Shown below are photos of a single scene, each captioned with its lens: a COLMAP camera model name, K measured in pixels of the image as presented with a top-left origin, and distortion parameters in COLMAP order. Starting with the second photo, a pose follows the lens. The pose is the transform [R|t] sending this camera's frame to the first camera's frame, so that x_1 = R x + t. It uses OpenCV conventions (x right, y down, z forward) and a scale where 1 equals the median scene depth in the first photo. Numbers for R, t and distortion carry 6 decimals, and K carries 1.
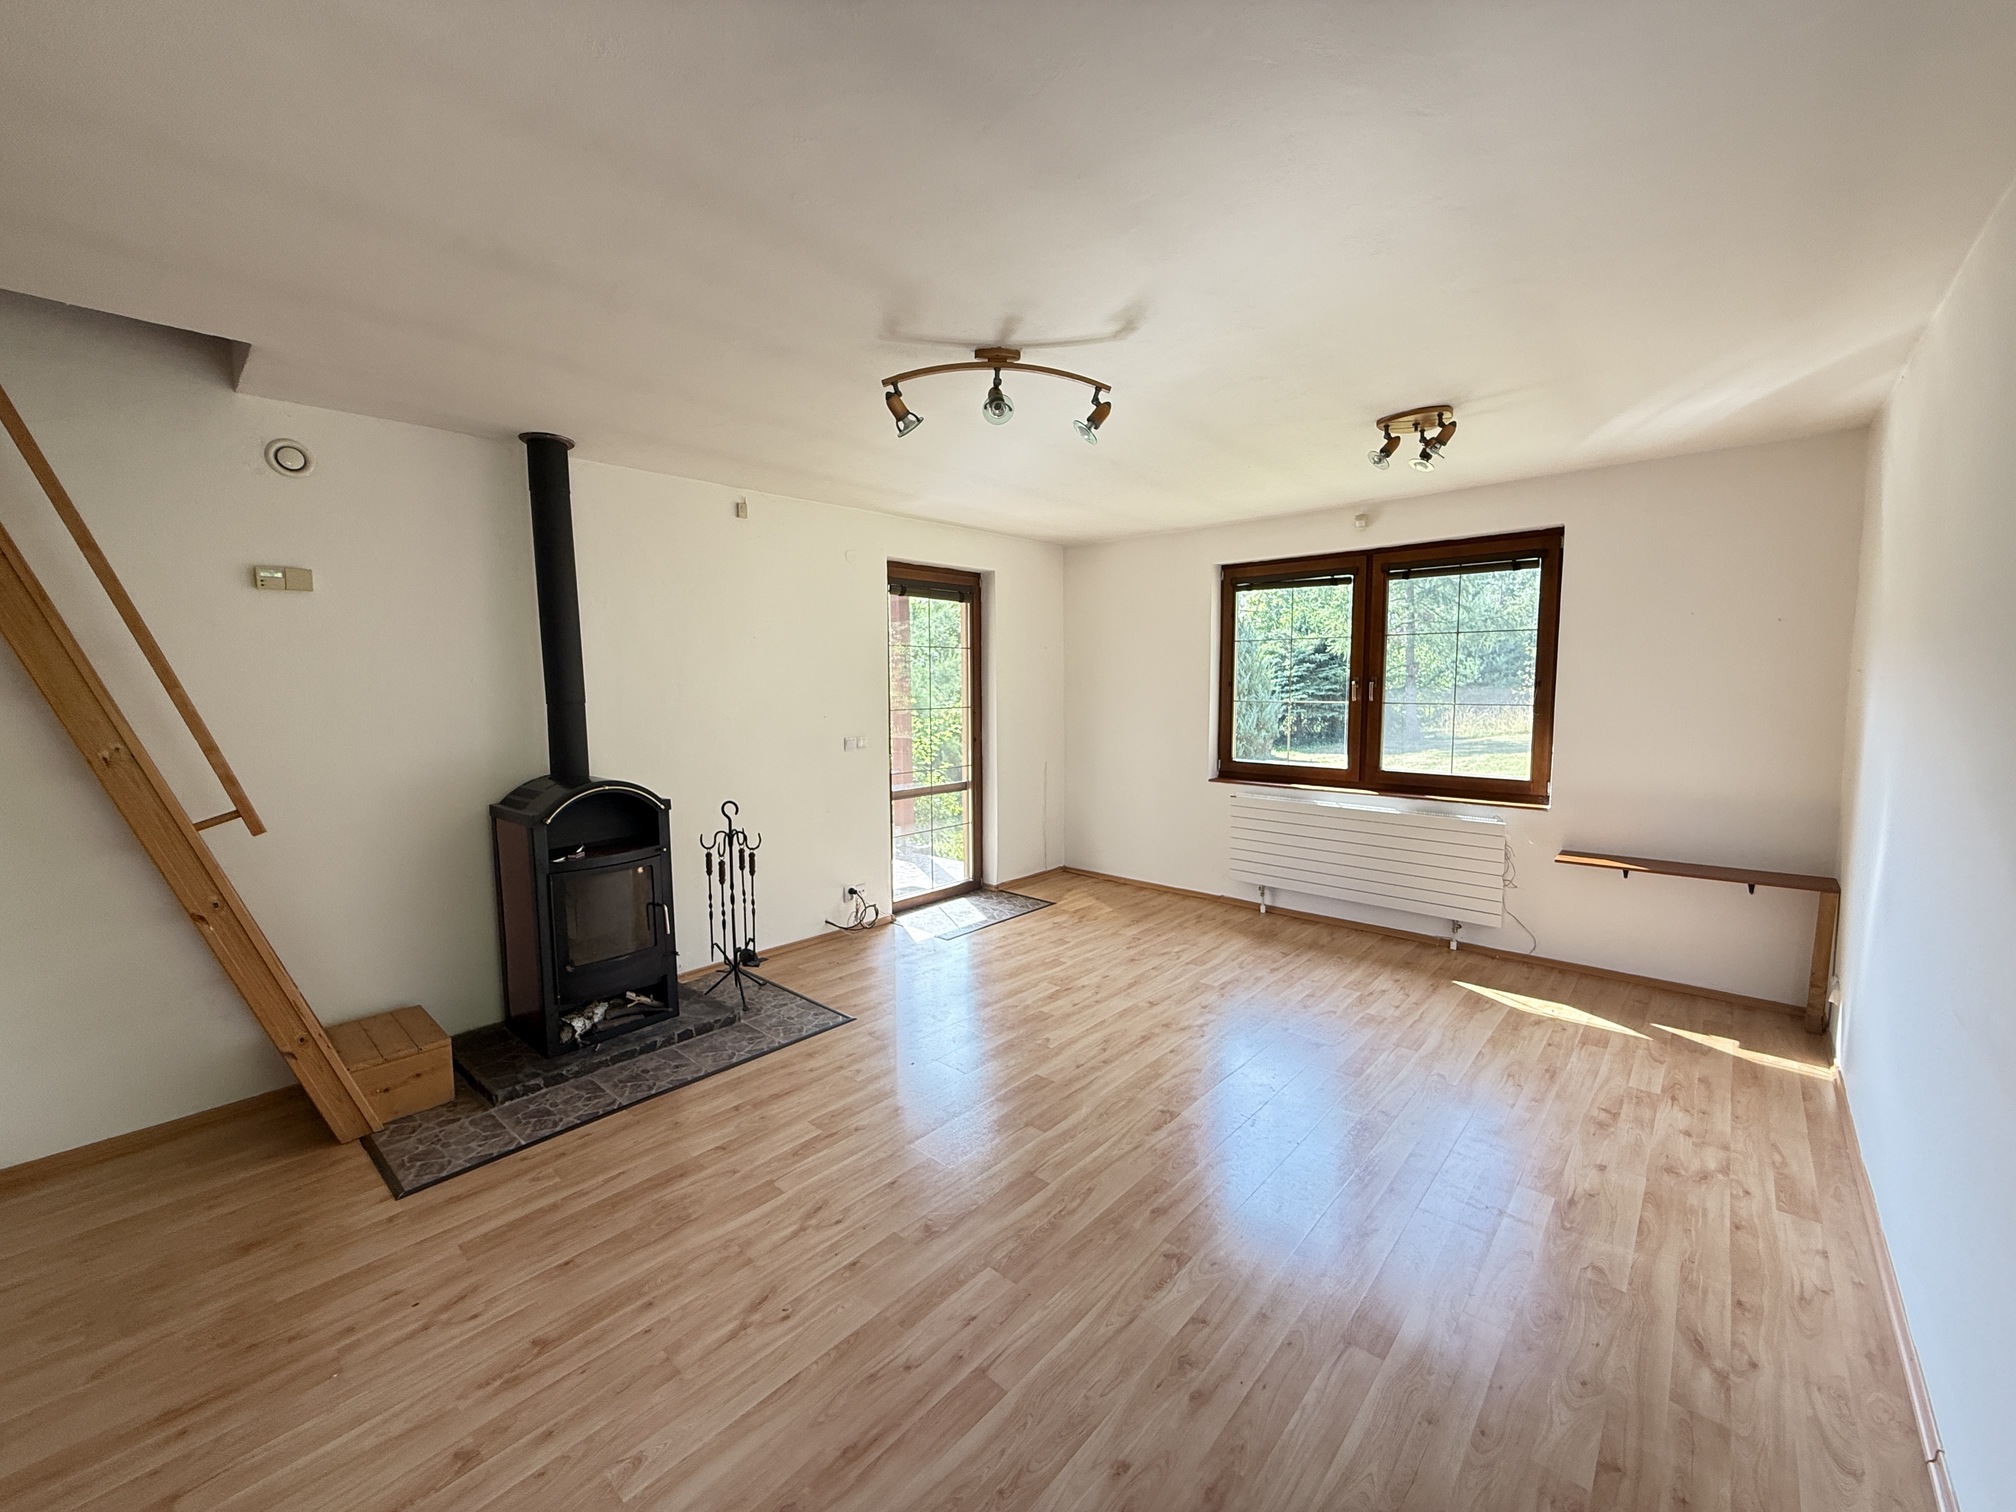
lens RADIAL K [[802.7, 0, 1004.3], [0, 802.7, 752.7], [0, 0, 1]] dist [-0.000644, 0.000331]
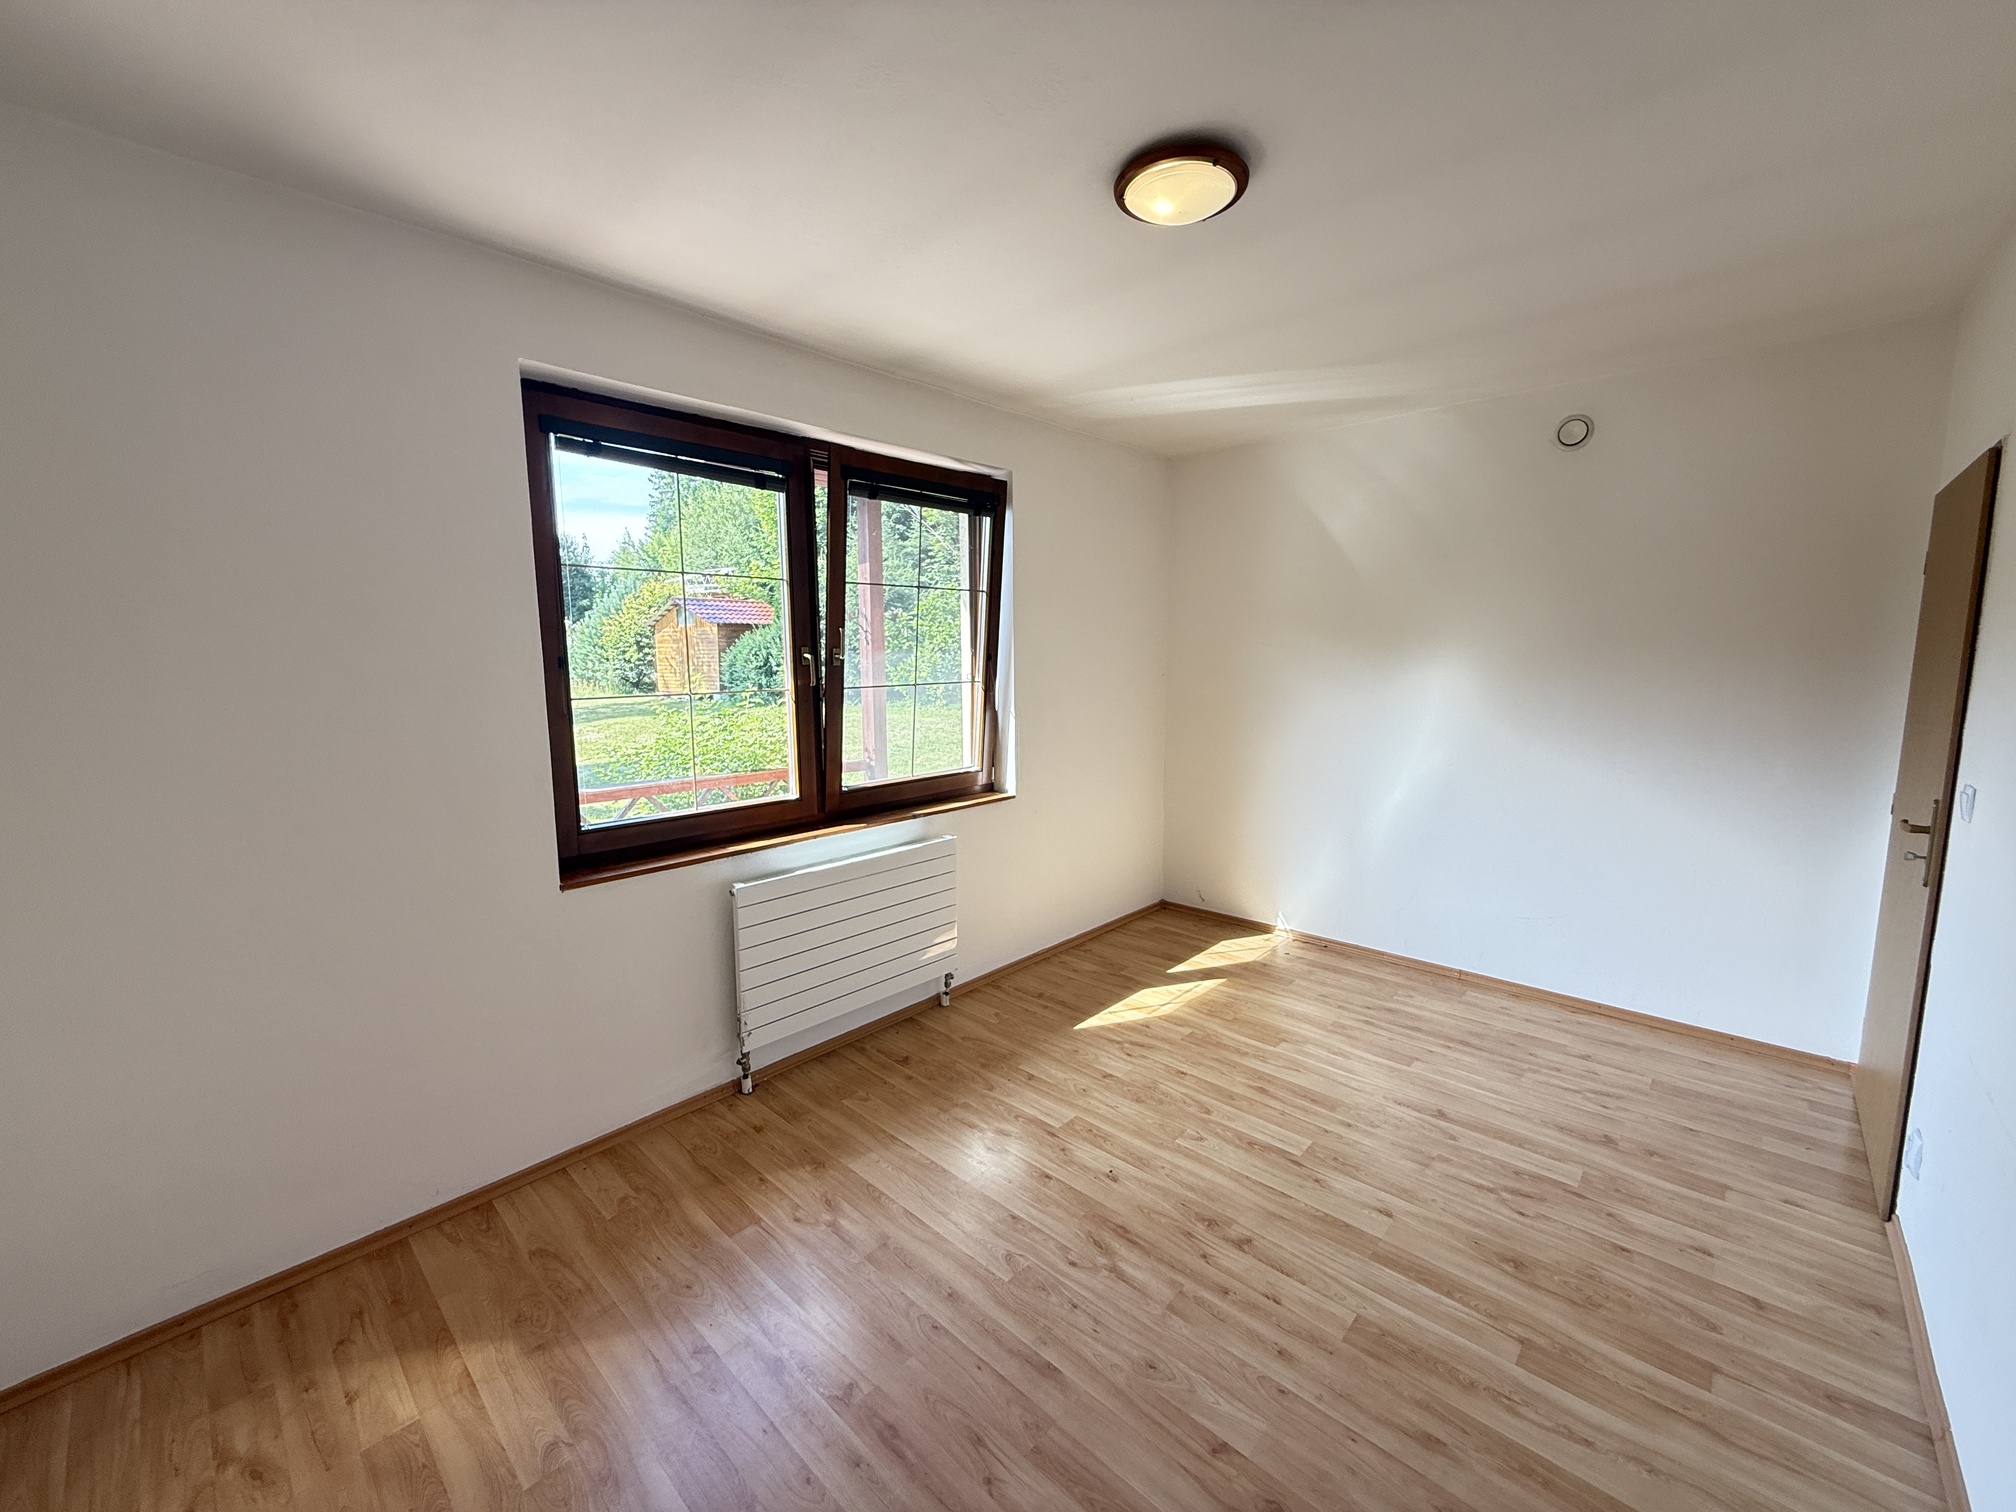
lens RADIAL K [[802.7, 0, 1004.3], [0, 802.7, 752.7], [0, 0, 1]] dist [-0.000644, 0.000331]
pose [[0.017265, -0.113472, 0.993391, -0.221203], [0.098222, 0.988926, 0.111255, -0.087524], [-0.995015, 0.095652, 0.028219, 1.096512]]
